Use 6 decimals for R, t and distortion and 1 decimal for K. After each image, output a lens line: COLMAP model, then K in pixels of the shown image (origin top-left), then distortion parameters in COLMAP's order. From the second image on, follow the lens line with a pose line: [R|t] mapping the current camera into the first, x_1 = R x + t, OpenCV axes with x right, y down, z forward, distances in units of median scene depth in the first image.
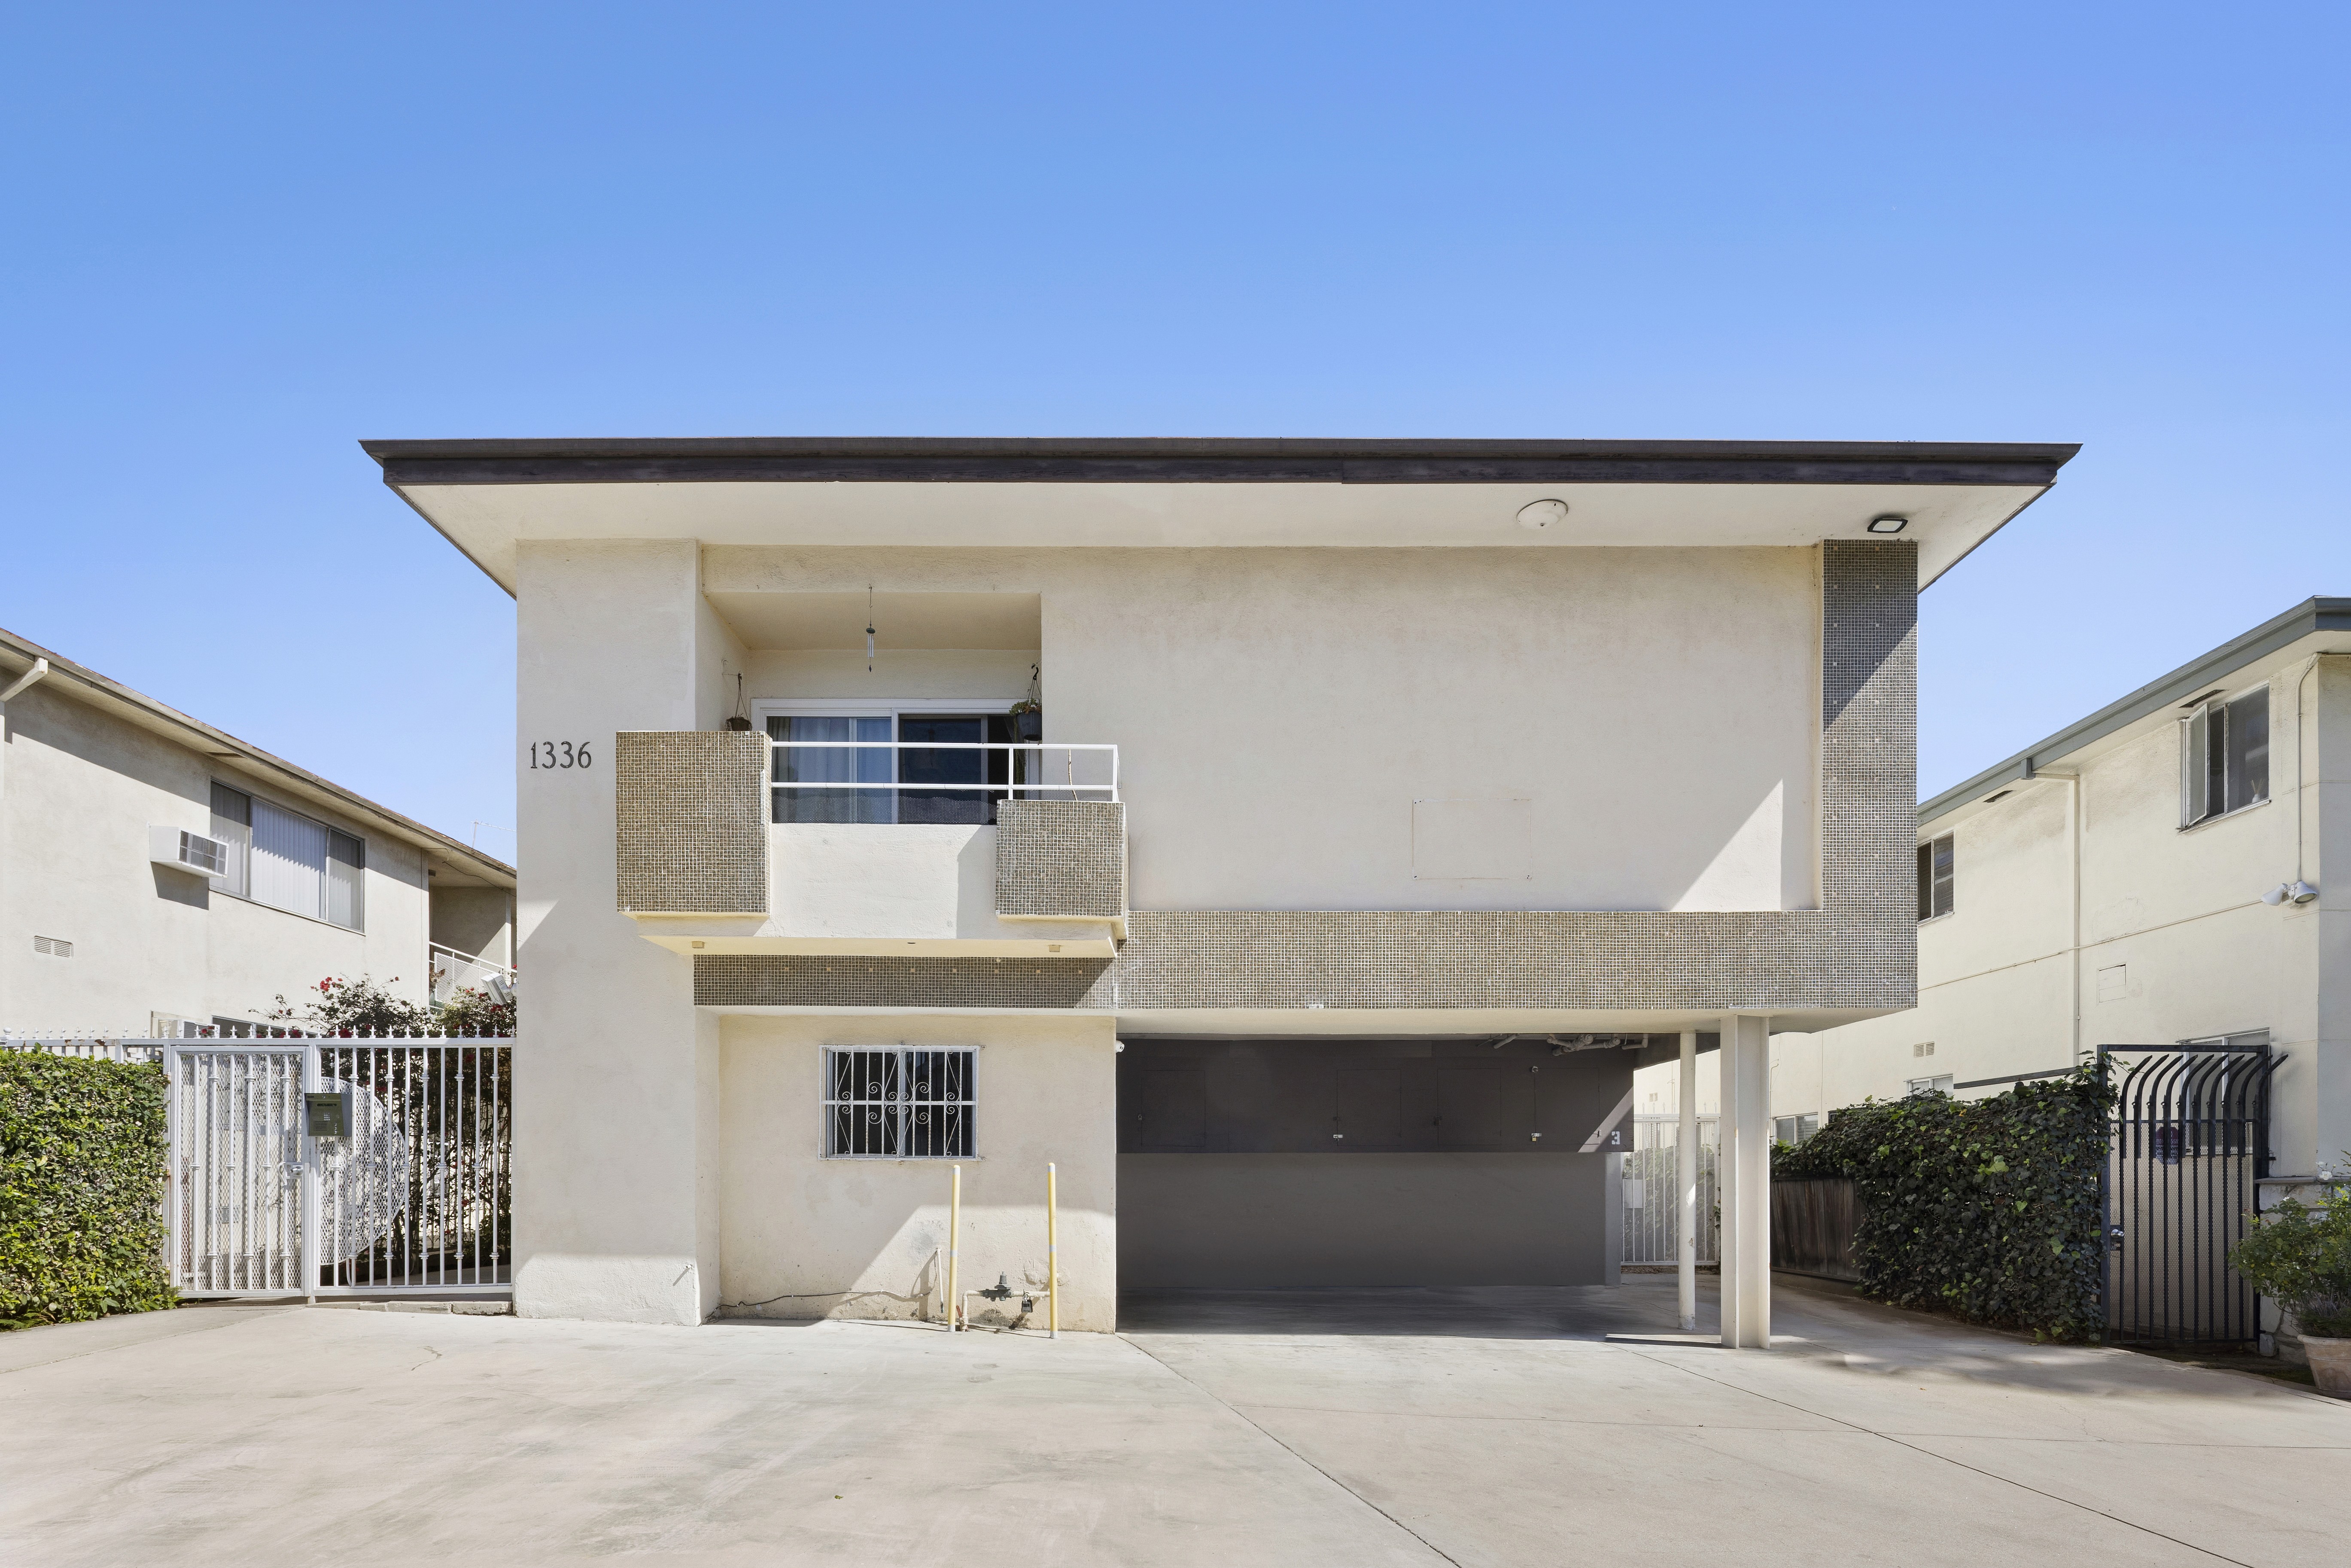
lens RADIAL K [[1080.6, 0, 1175.5], [0, 1080.6, 784.0], [0, 0, 1]] dist [-0.001639, 0.000723]
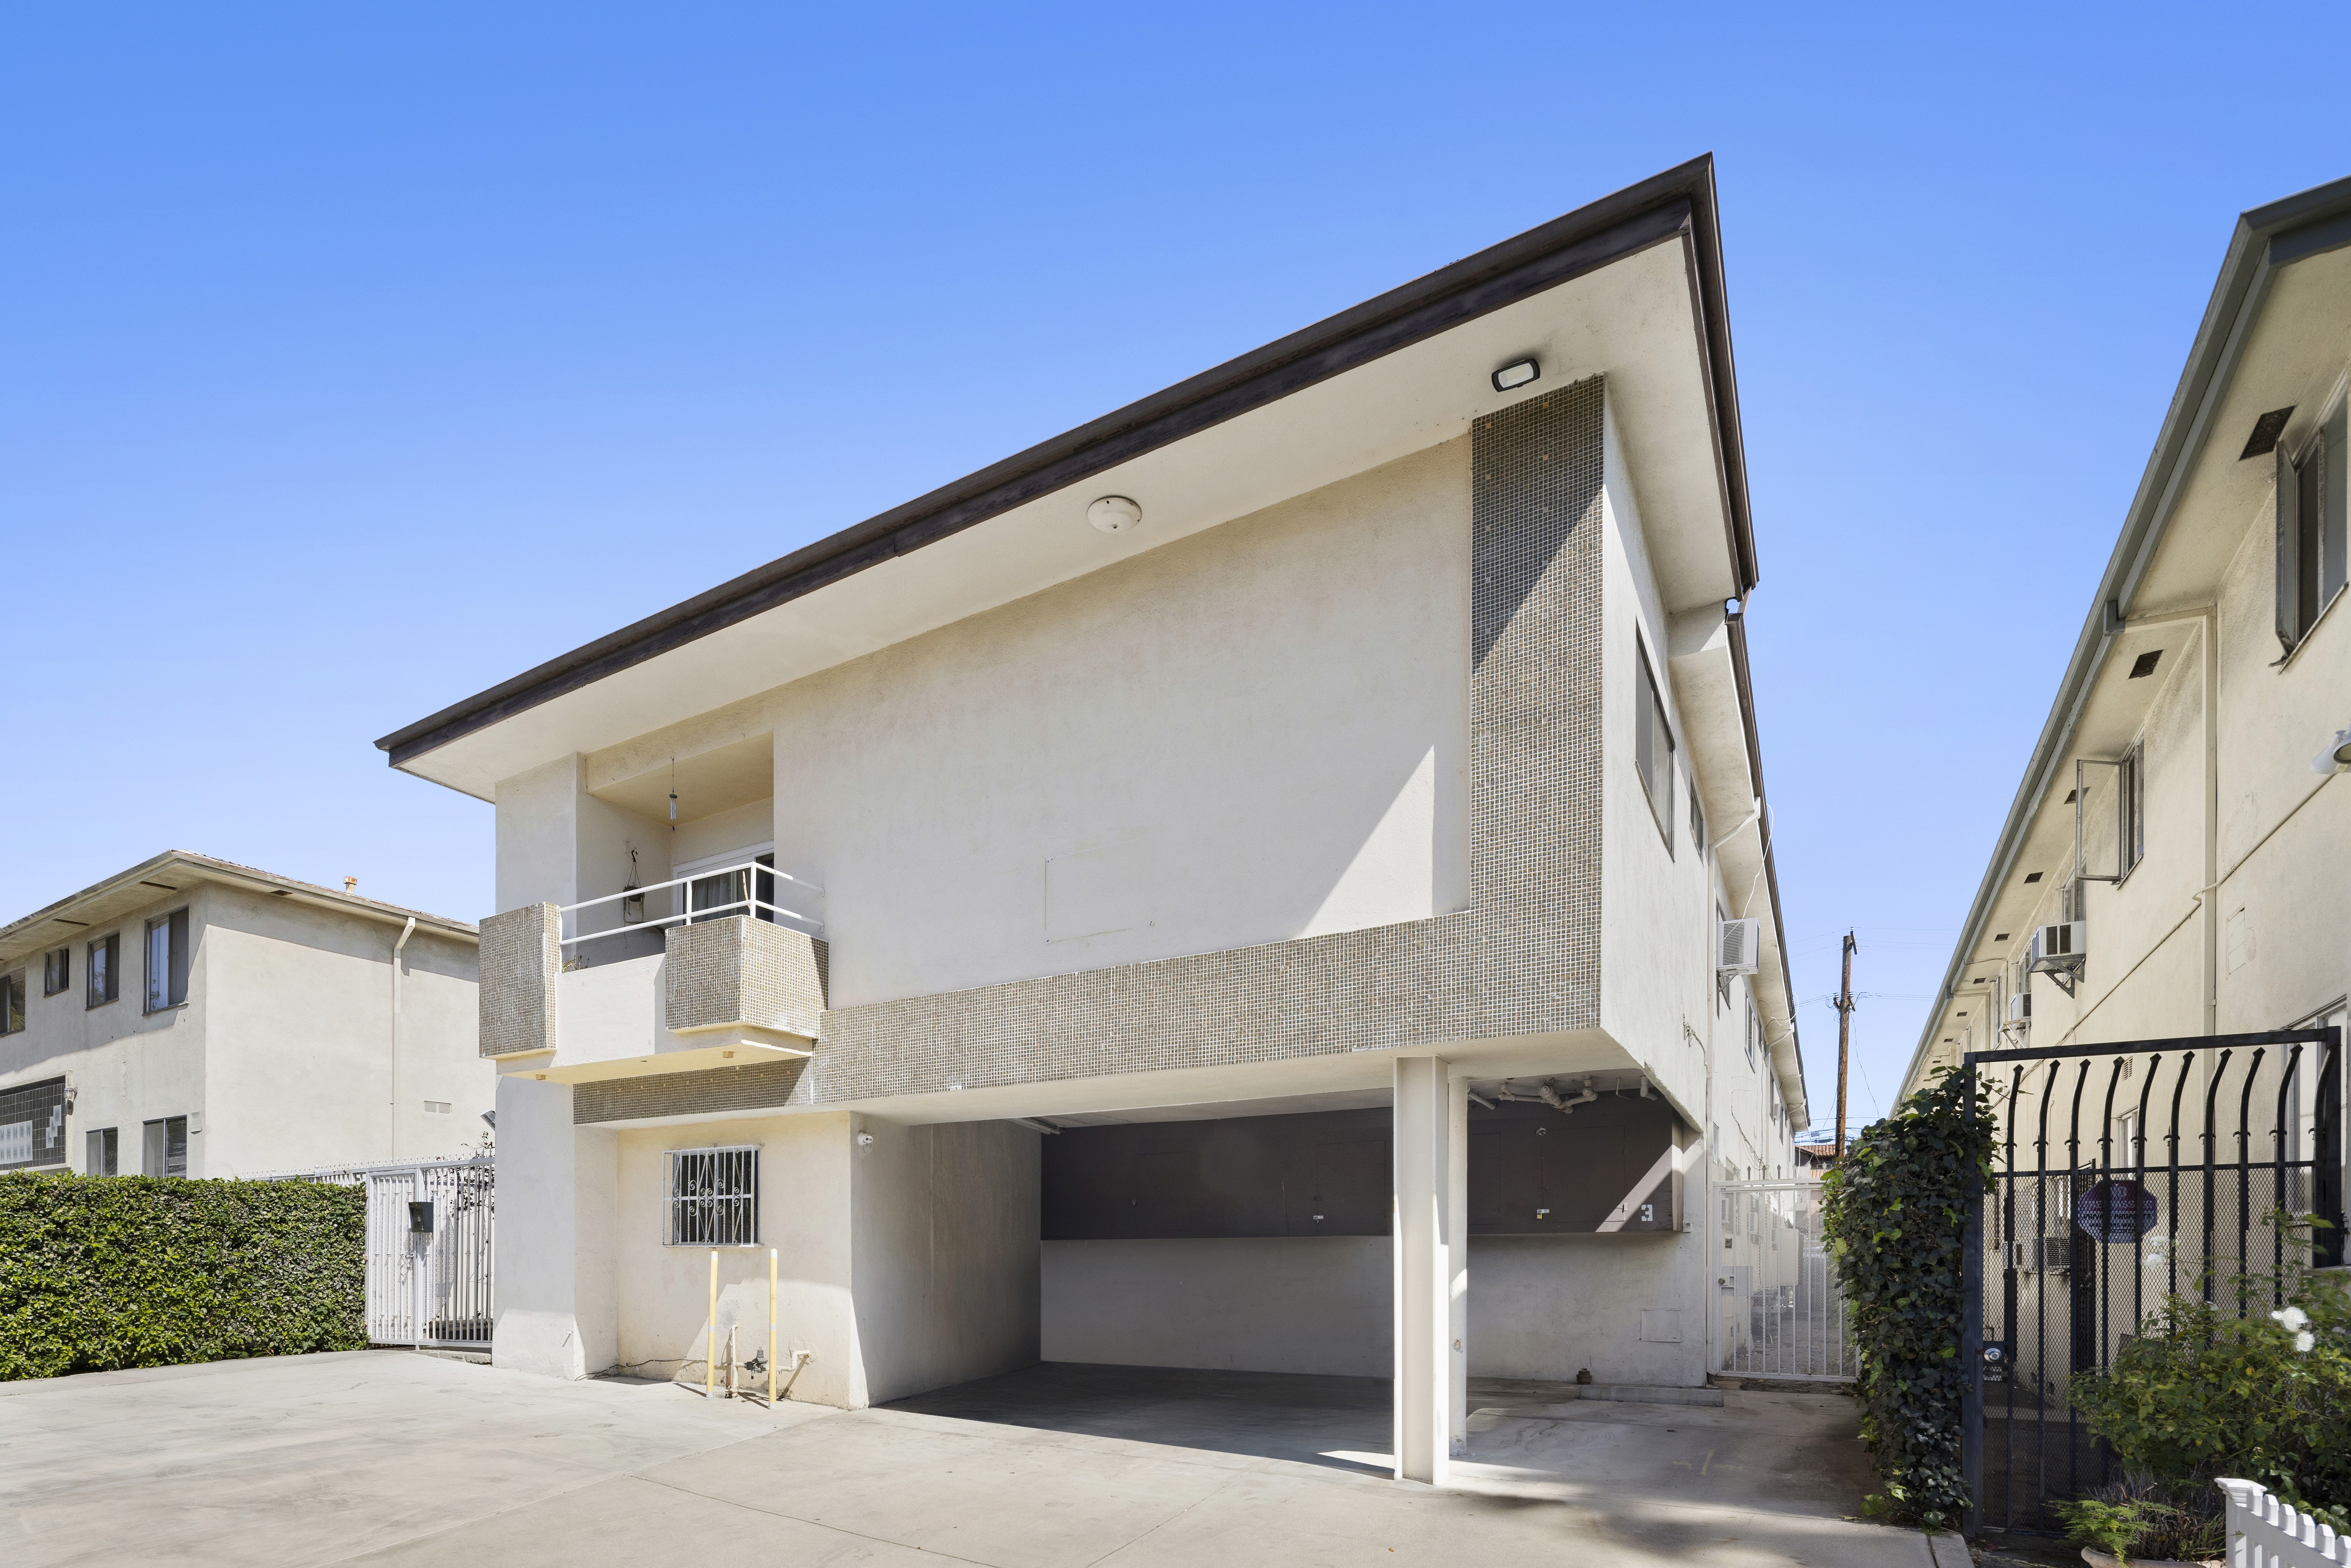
lens RADIAL K [[1075.1, 0, 1173.0], [0, 1075.1, 880.7], [0, 0, 1]] dist [-0.000800, -0.000888]
pose [[0.866265, -0.165890, -0.471238, 0.776356], [0.169802, 0.984872, -0.034560, 0.087074], [0.469842, -0.050079, 0.881329, 0.242312]]
